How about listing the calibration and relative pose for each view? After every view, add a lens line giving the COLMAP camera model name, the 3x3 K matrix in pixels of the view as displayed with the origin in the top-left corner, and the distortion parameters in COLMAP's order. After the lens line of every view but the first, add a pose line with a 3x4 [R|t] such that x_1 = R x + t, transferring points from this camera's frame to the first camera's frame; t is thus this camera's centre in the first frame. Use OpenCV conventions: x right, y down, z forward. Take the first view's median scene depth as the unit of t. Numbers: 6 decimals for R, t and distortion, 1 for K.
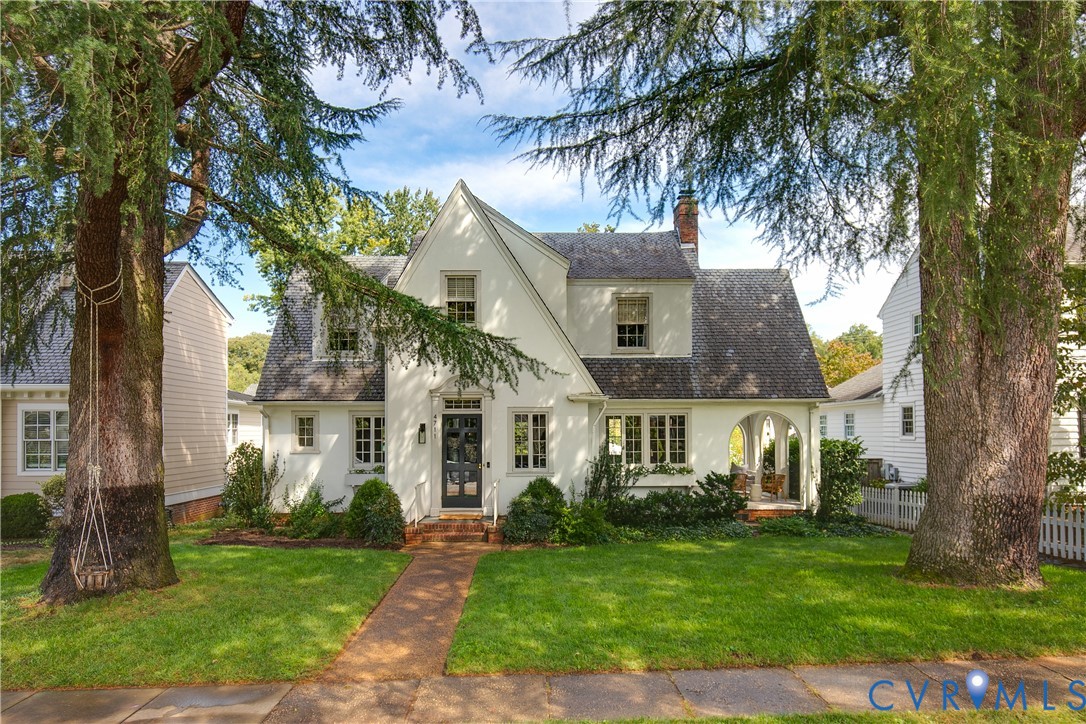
lens RADIAL K [[722.1, 0, 543.0], [0, 722.1, 362.0], [0, 0, 1]] dist [-0.000478, -0.000040]
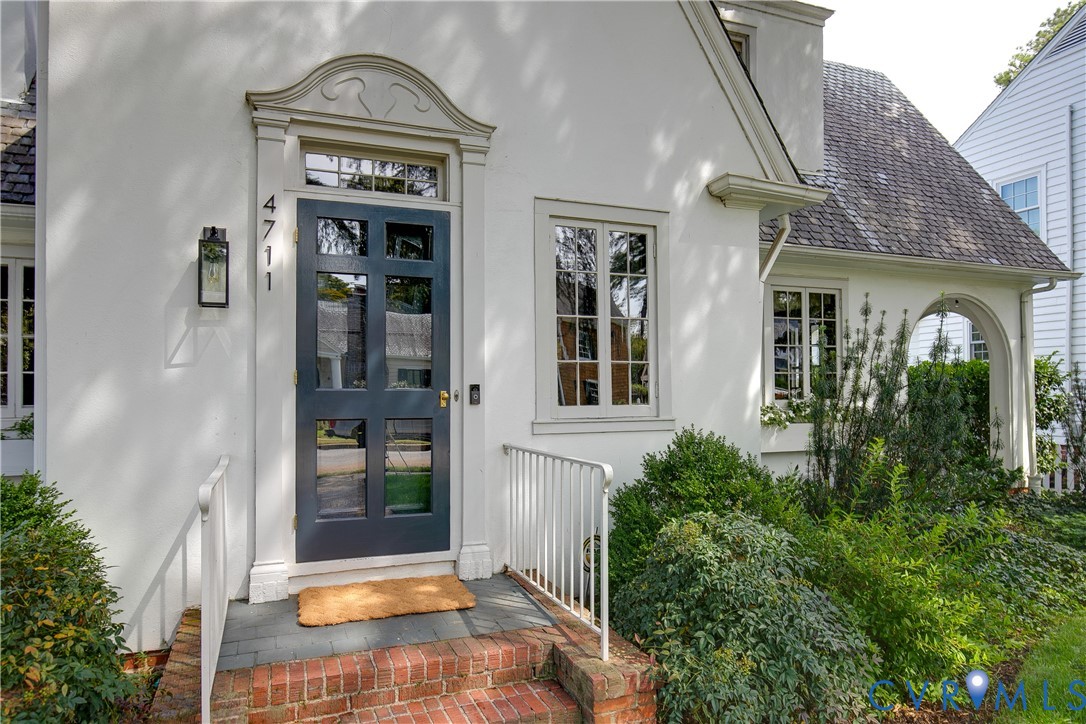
lens RADIAL K [[736.9, 0, 543.0], [0, 736.9, 362.0], [0, 0, 1]] dist [0.002711, 0.000794]
pose [[0.927791, 0.024305, 0.372308, -0.154276], [-0.046114, 0.997695, 0.049784, 0.114464], [-0.370240, -0.063358, 0.926773, 0.728846]]
